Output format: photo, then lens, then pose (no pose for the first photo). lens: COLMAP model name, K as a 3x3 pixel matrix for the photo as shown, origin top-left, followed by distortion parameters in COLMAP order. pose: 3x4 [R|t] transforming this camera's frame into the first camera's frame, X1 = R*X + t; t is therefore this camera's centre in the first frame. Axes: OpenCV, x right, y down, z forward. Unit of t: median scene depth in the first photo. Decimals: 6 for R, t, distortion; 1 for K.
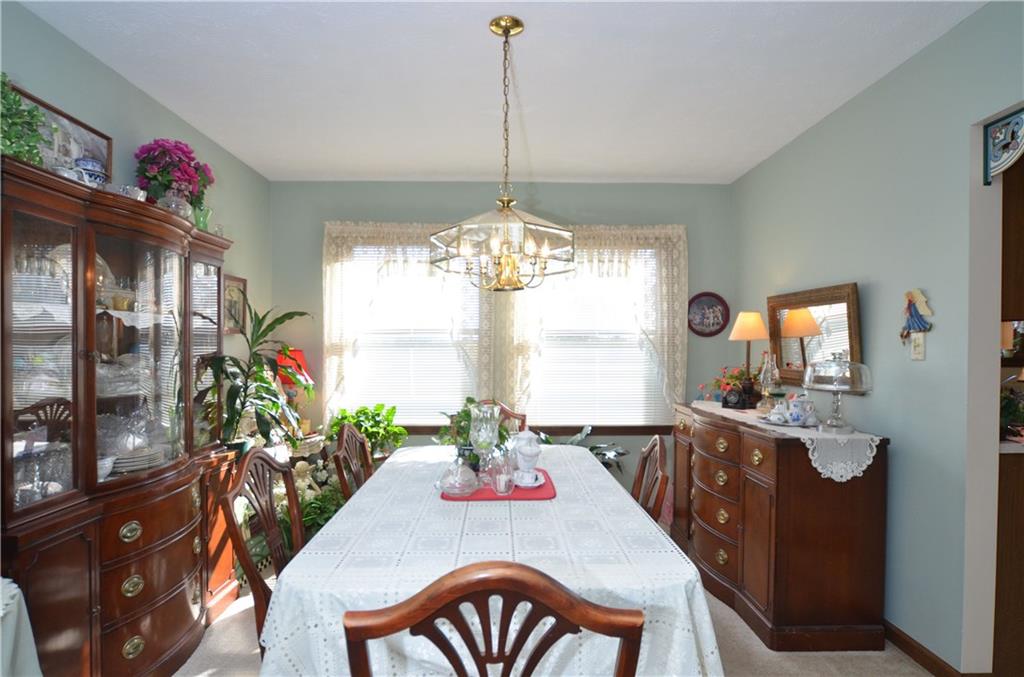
lens RADIAL K [[538.5, 0, 509.3], [0, 538.5, 355.3], [0, 0, 1]] dist [-0.000647, -0.000003]
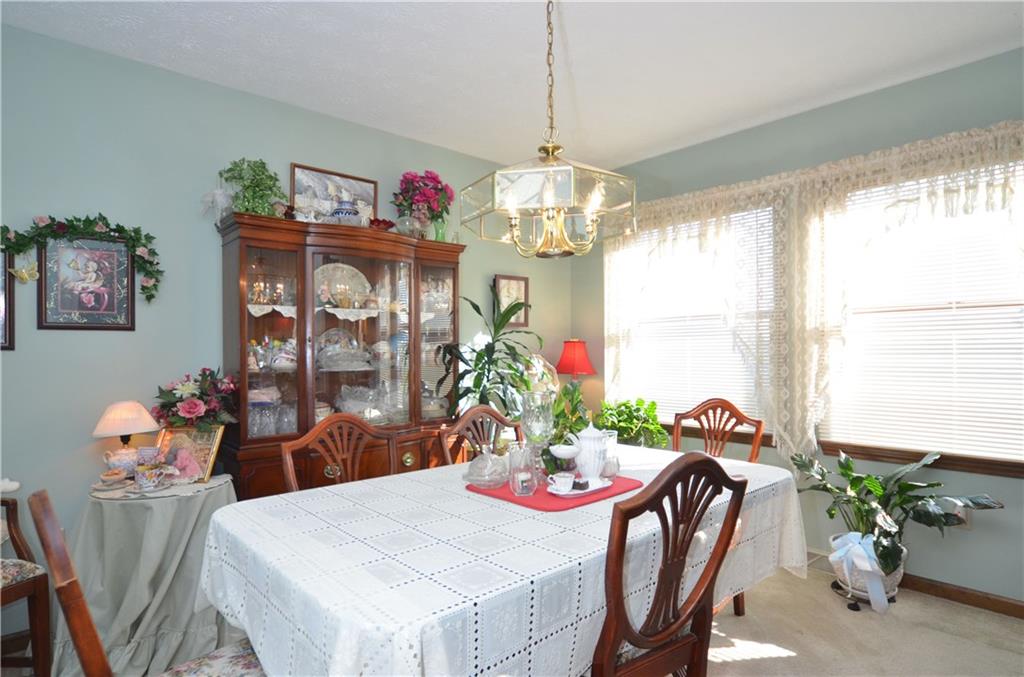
lens RADIAL K [[551.2, 0, 513.1], [0, 551.2, 351.2], [0, 0, 1]] dist [-0.006070, -0.000370]
pose [[0.670241, -0.002792, -0.742138, 0.301349], [-0.003196, 0.999973, -0.006648, 0.016558], [0.742137, 0.006827, 0.670214, 0.198892]]
